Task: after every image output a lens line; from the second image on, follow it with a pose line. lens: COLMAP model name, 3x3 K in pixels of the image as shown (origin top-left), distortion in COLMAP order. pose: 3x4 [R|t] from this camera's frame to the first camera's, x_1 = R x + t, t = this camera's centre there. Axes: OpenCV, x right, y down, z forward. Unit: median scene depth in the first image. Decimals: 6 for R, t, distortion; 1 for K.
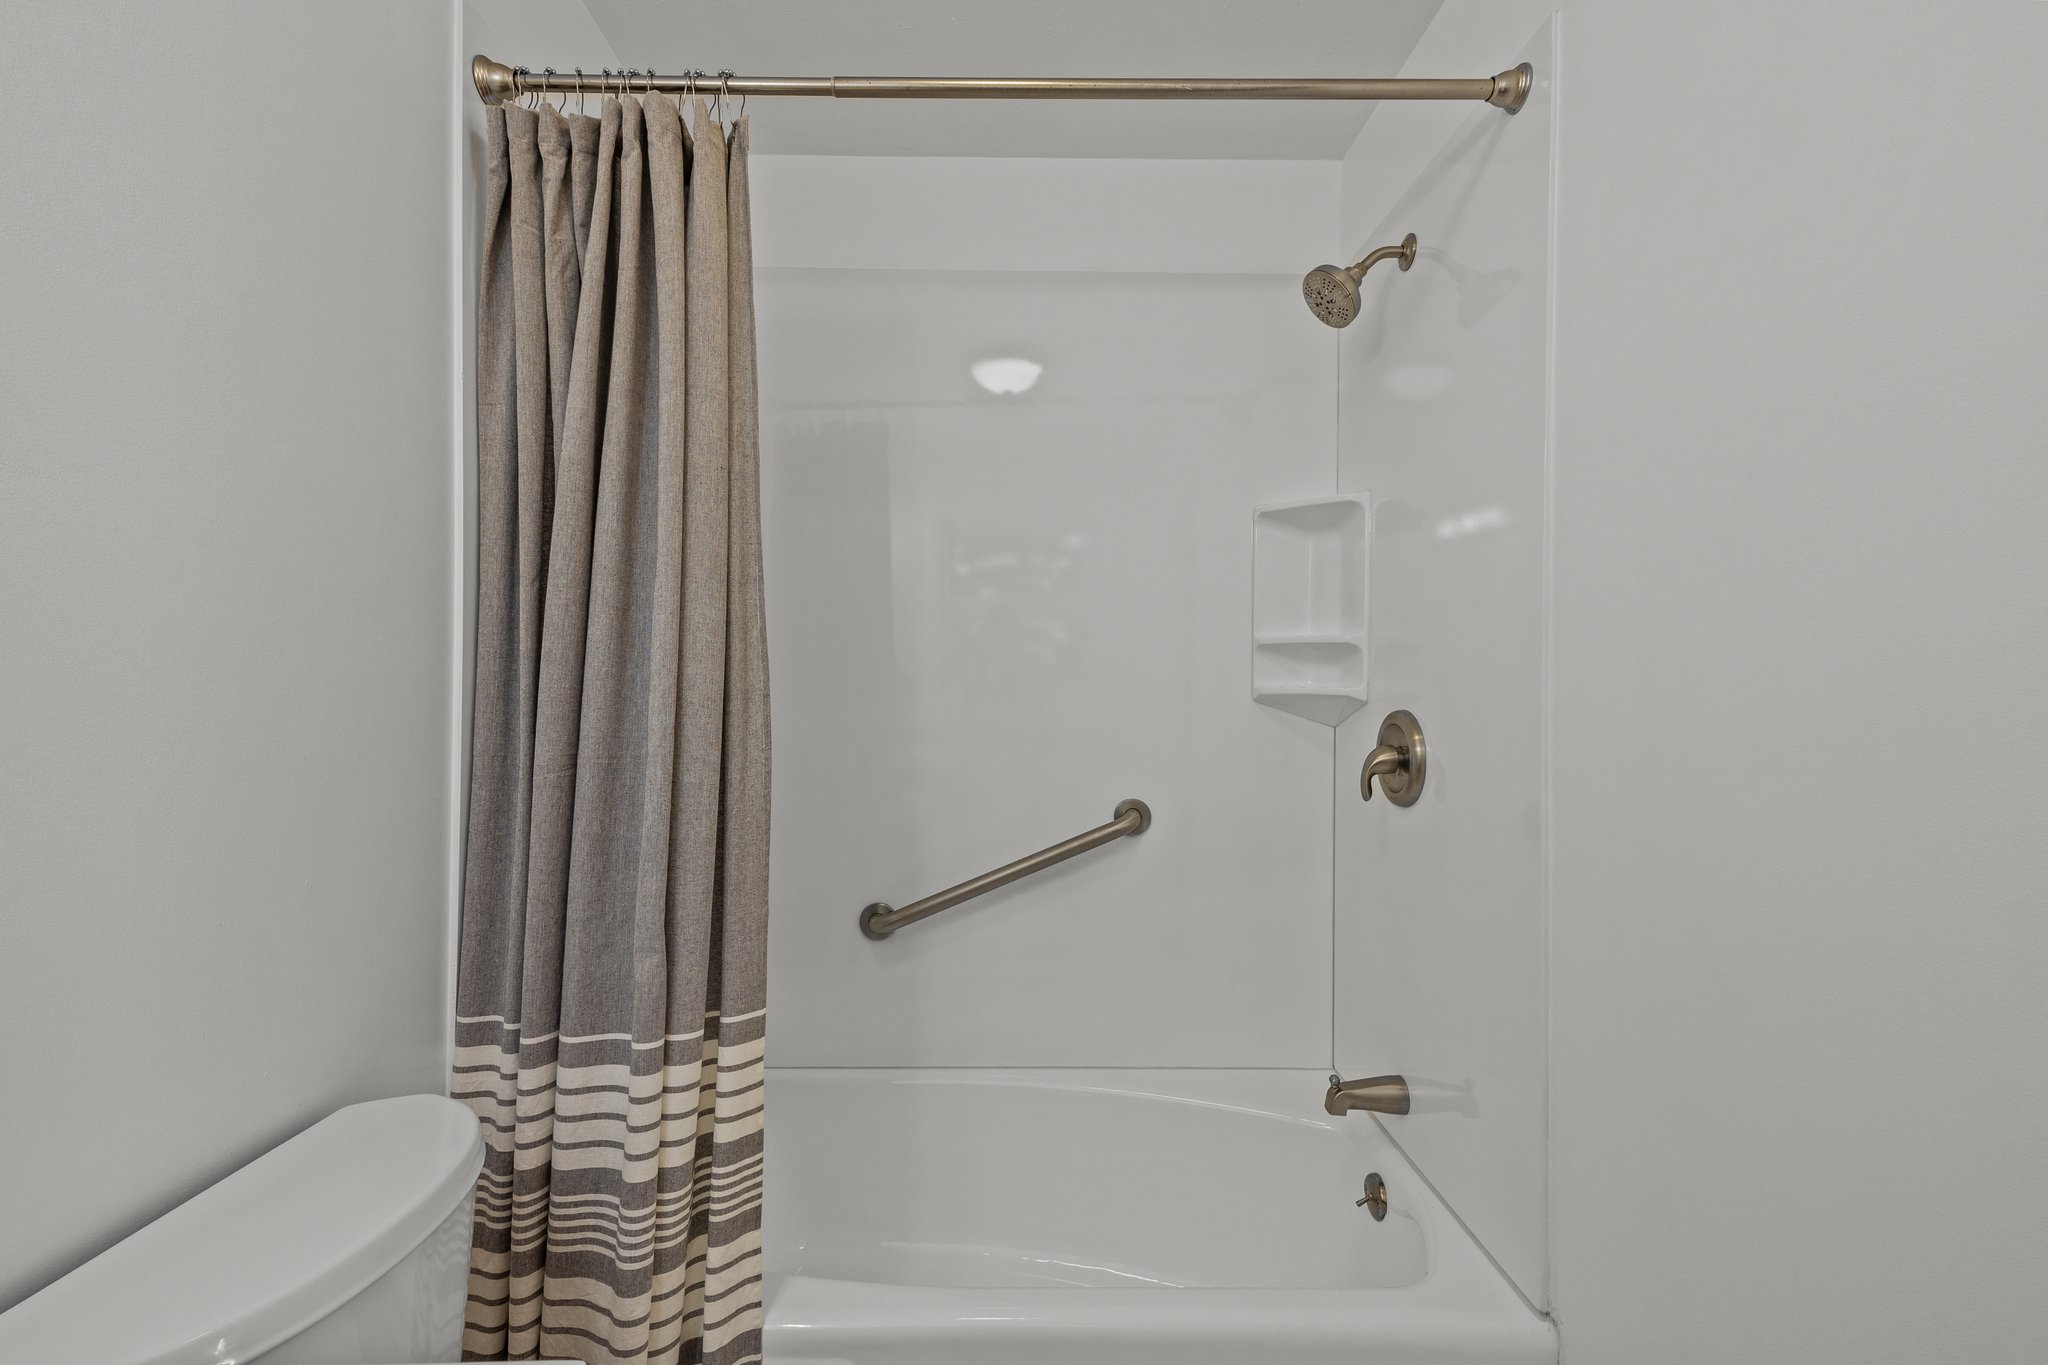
lens RADIAL K [[883.5, 0, 1022.9], [0, 883.5, 679.4], [0, 0, 1]] dist [0.011554, 0.000150]
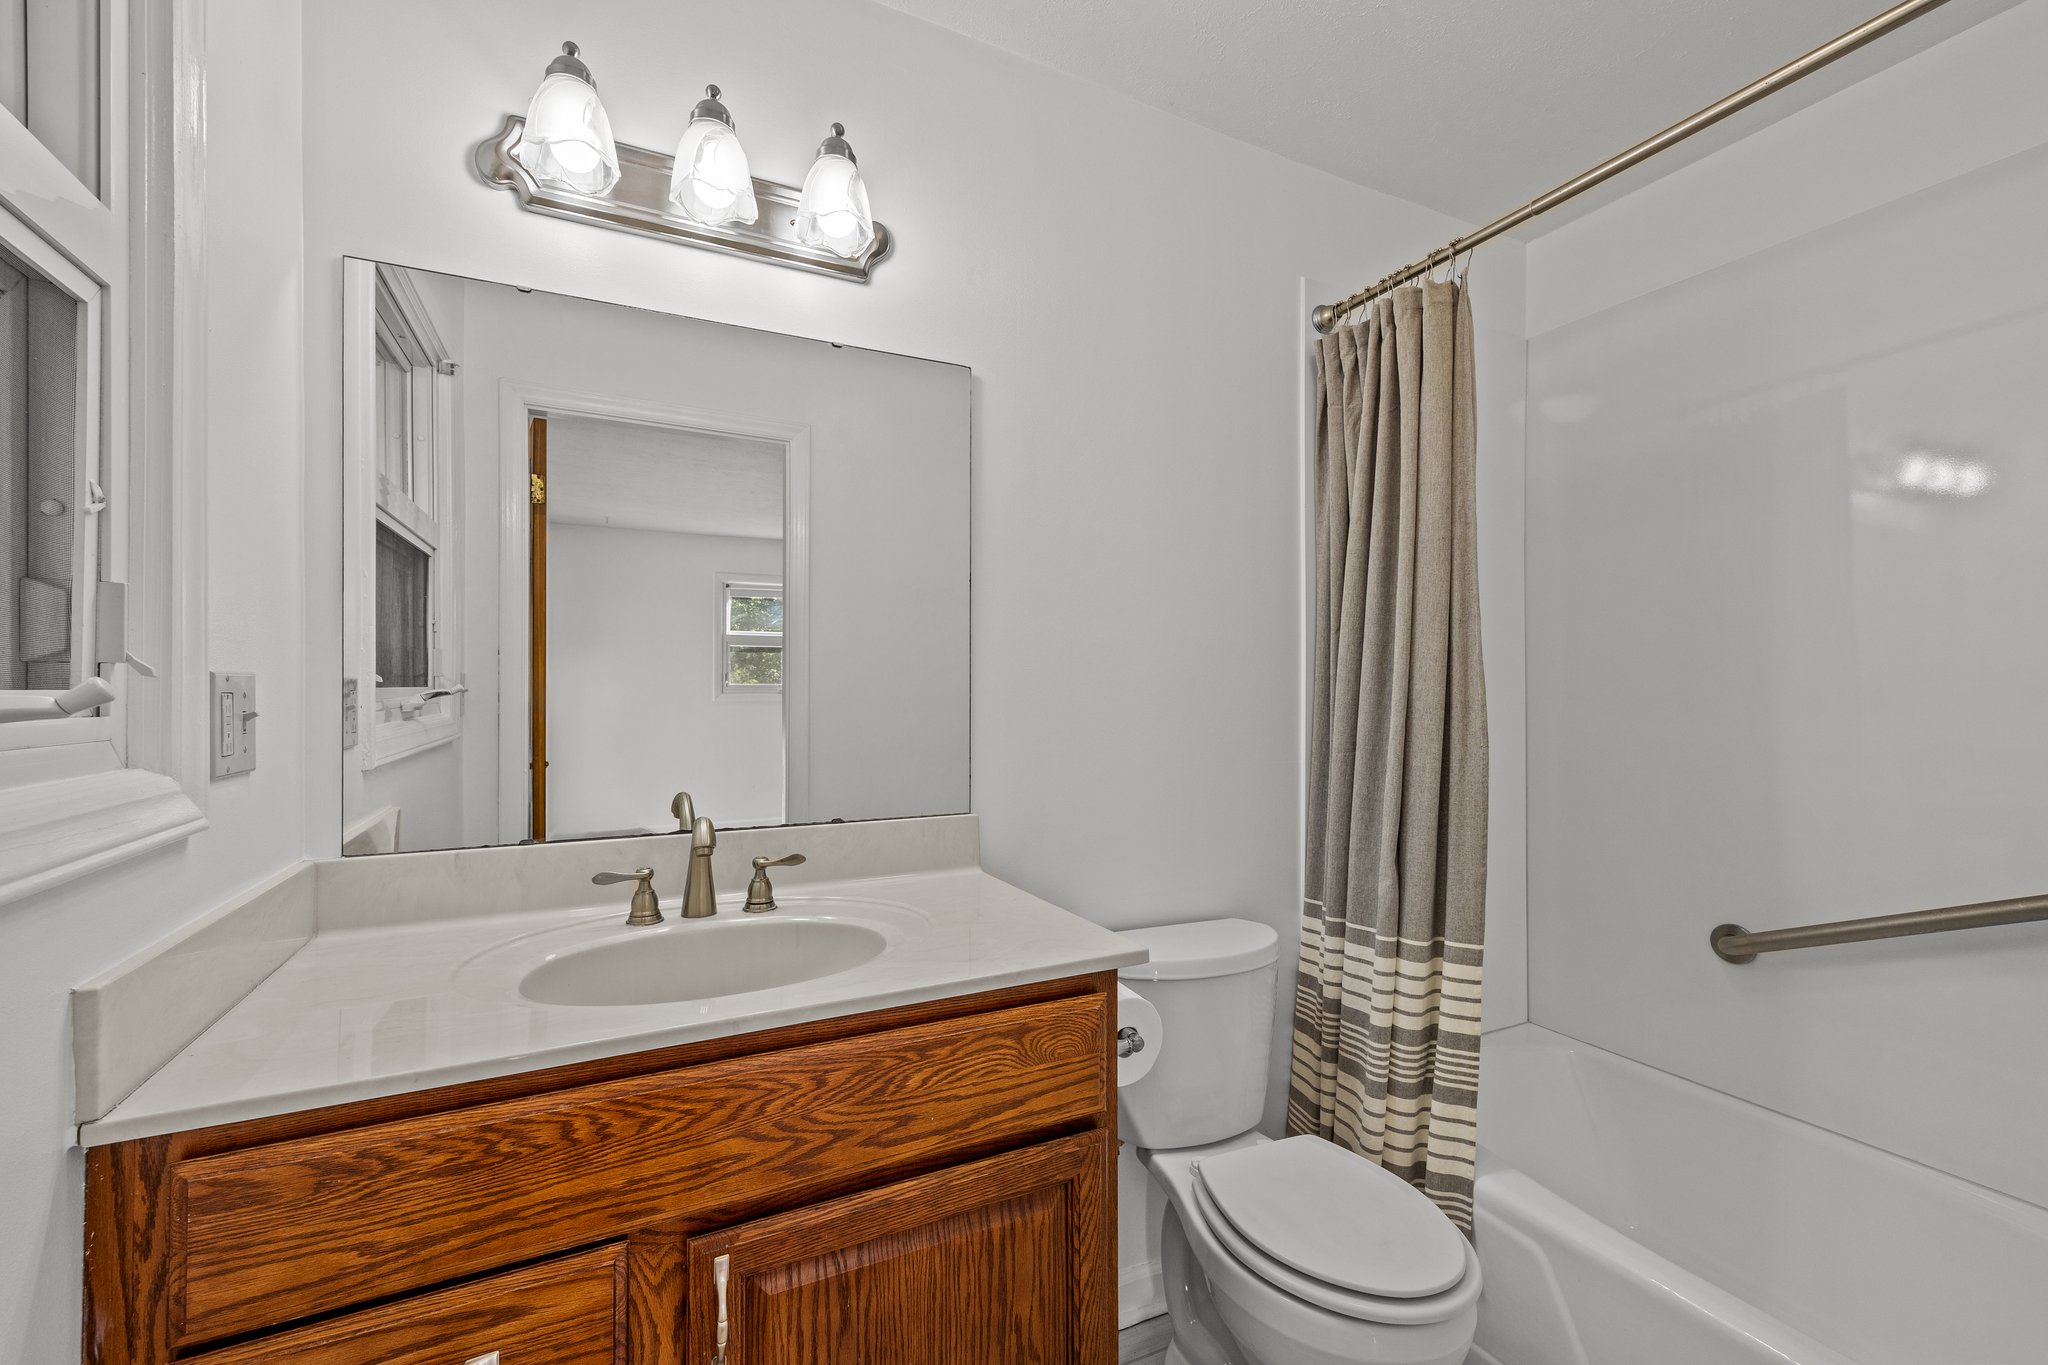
lens RADIAL K [[833.7, 0, 1022.6], [0, 833.7, 690.1], [0, 0, 1]] dist [0.002940, 0.000399]
pose [[0.434630, -0.005863, -0.900590, 0.541104], [0.006445, 0.999973, -0.003400, -0.004270], [0.900586, -0.004326, 0.434656, -0.146058]]
